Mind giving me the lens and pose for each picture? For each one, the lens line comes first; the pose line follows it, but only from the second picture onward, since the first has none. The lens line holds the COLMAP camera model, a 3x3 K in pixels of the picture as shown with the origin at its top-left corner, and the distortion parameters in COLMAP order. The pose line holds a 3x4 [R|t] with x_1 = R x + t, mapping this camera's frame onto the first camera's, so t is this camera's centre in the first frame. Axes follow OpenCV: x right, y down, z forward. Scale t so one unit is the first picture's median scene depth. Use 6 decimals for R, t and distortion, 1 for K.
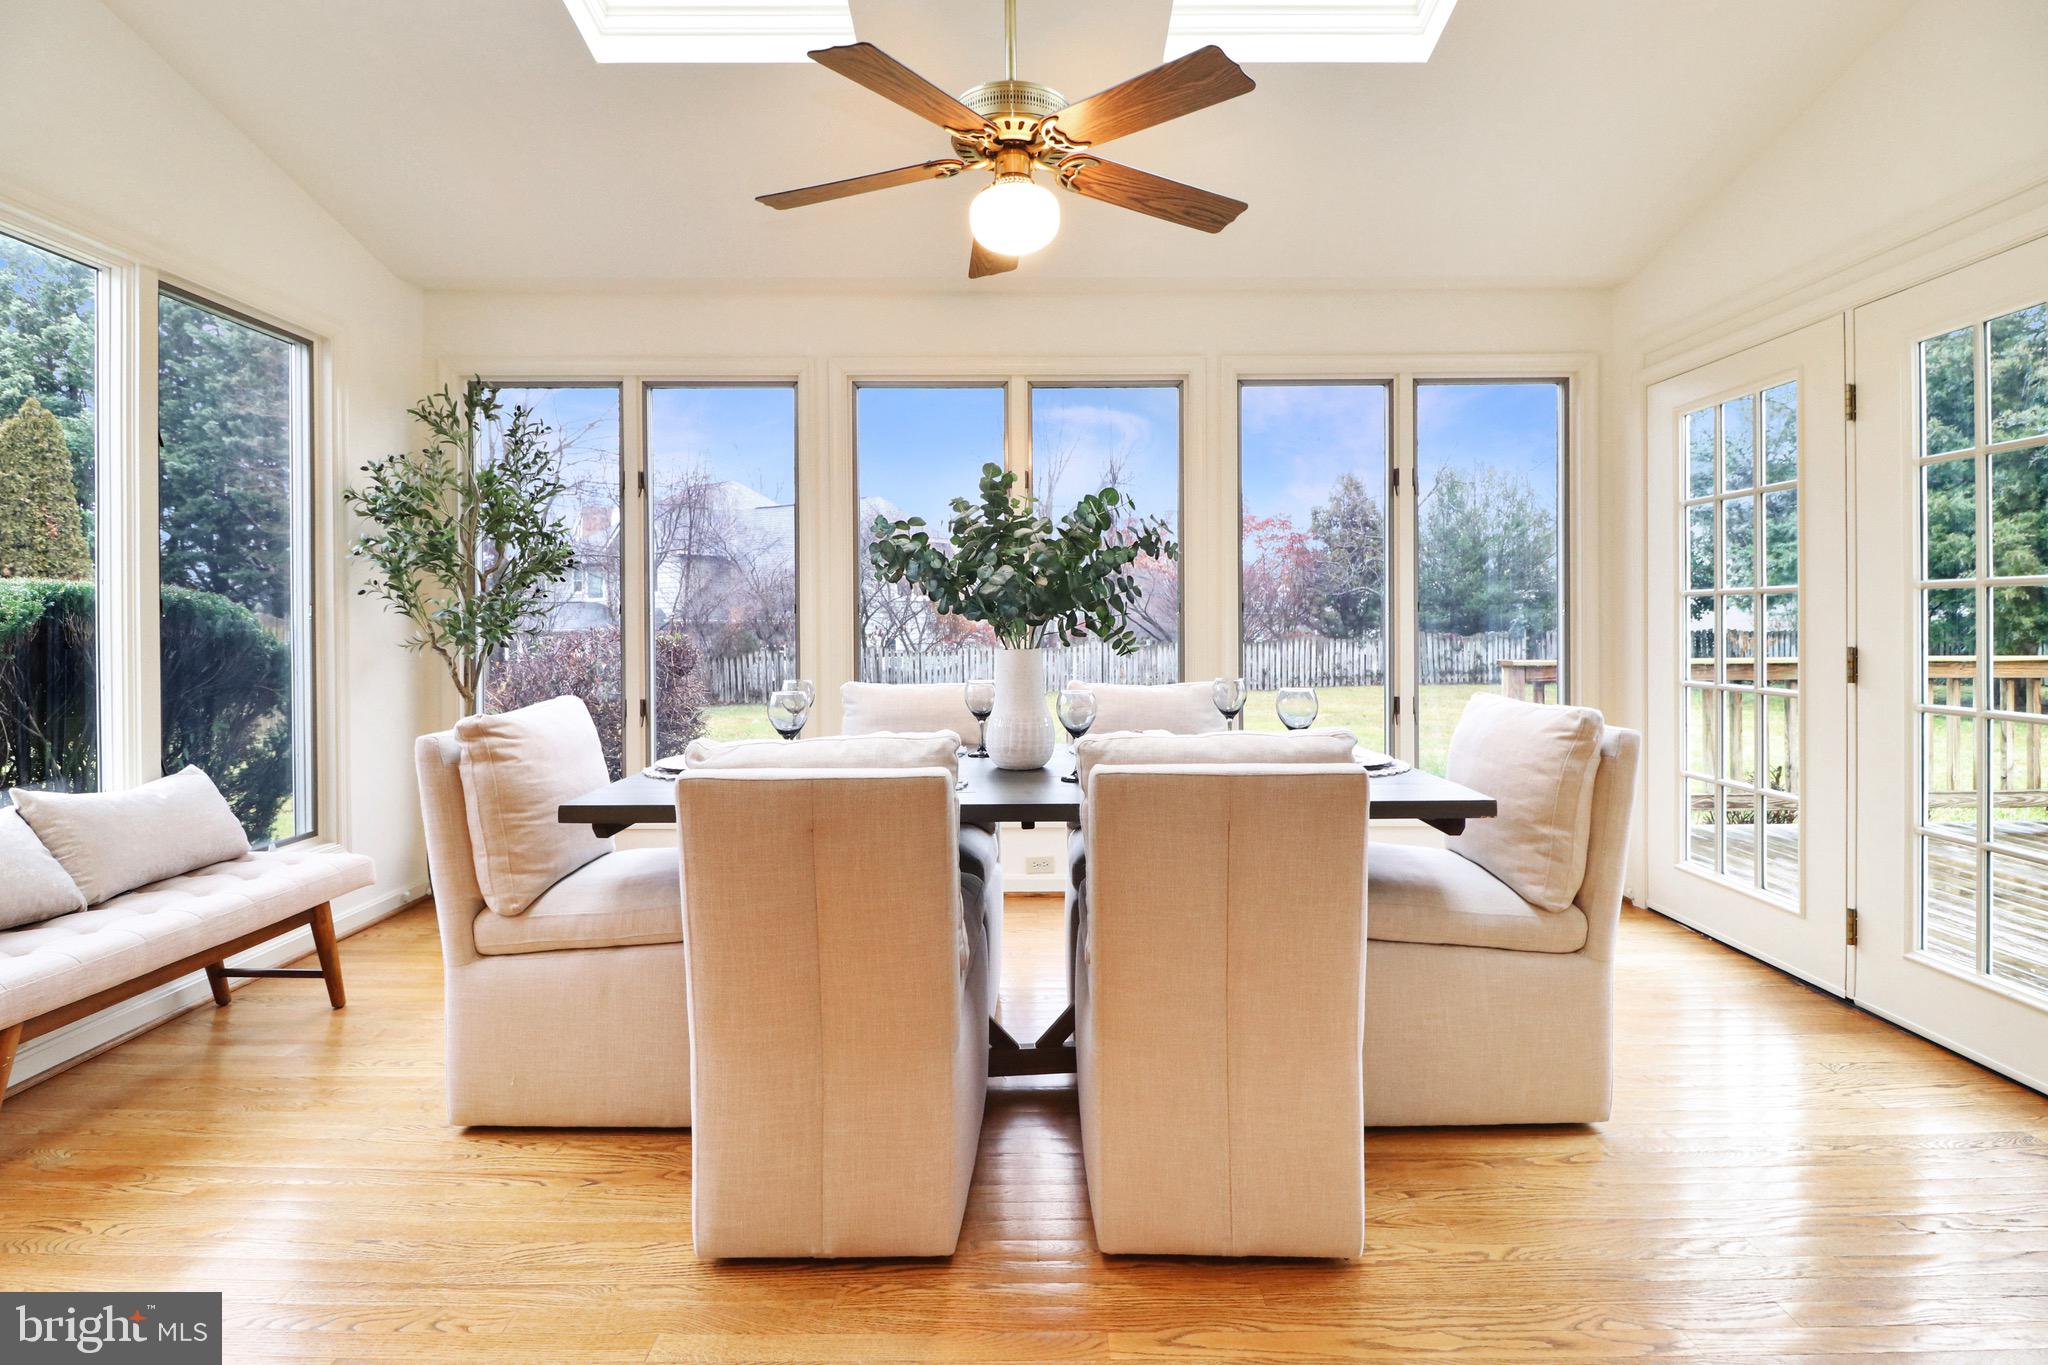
lens RADIAL K [[960.9, 0, 1027.3], [0, 960.9, 633.6], [0, 0, 1]] dist [0.000203, -0.006101]
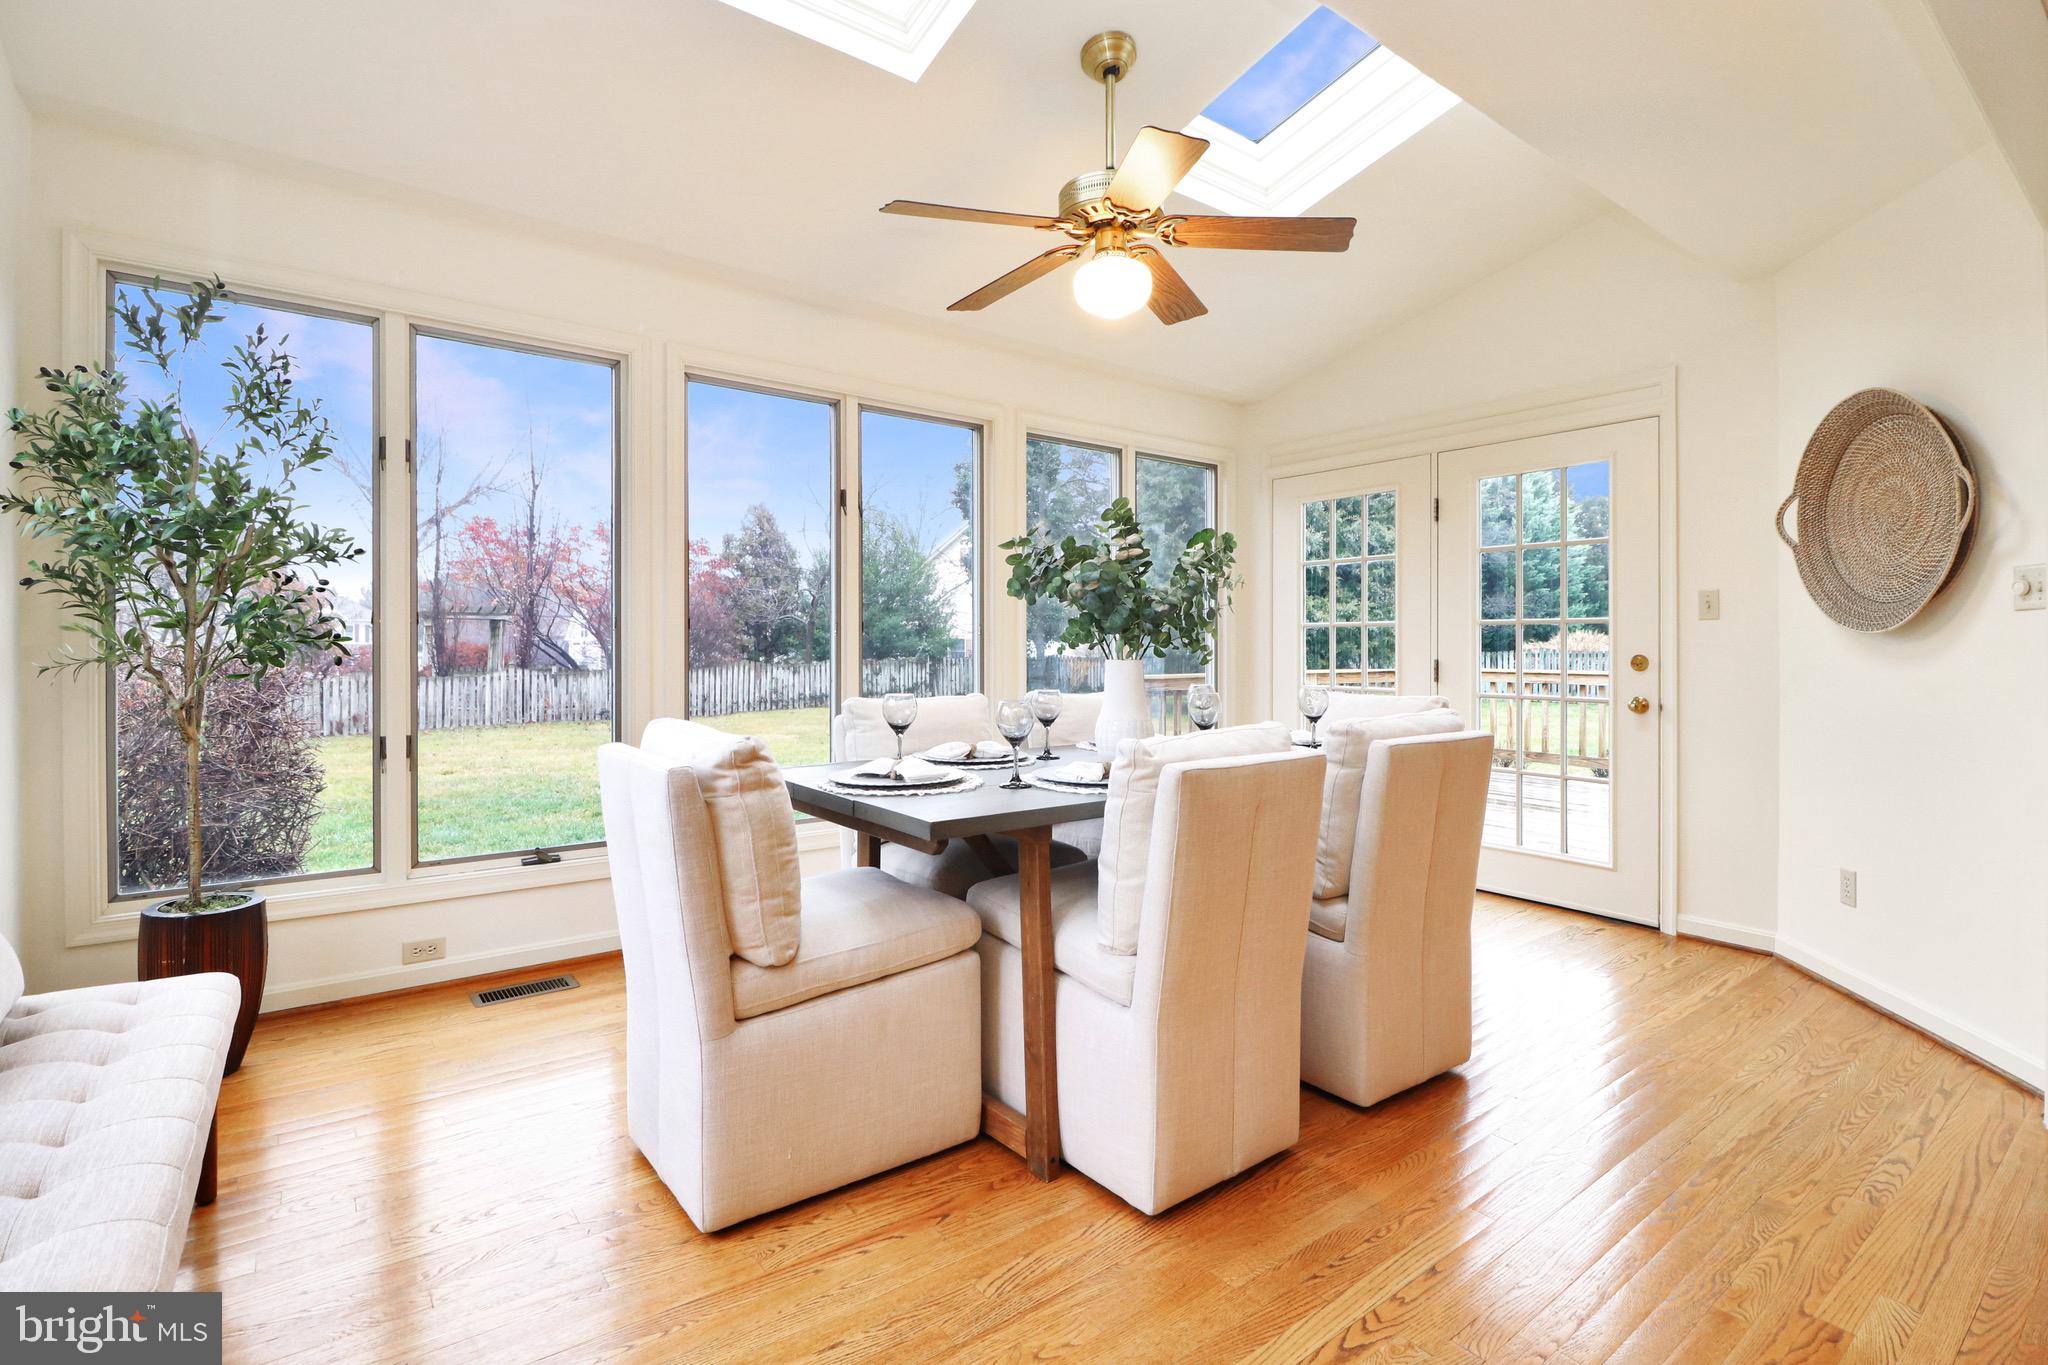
lens RADIAL K [[950.7, 0, 1014.2], [0, 950.7, 658.1], [0, 0, 1]] dist [0.002319, -0.015366]
pose [[0.800508, 0.001237, 0.599321, -0.877532], [0.000341, 0.999997, -0.002520, 0.017927], [-0.599322, 0.002222, 0.800505, 0.183594]]
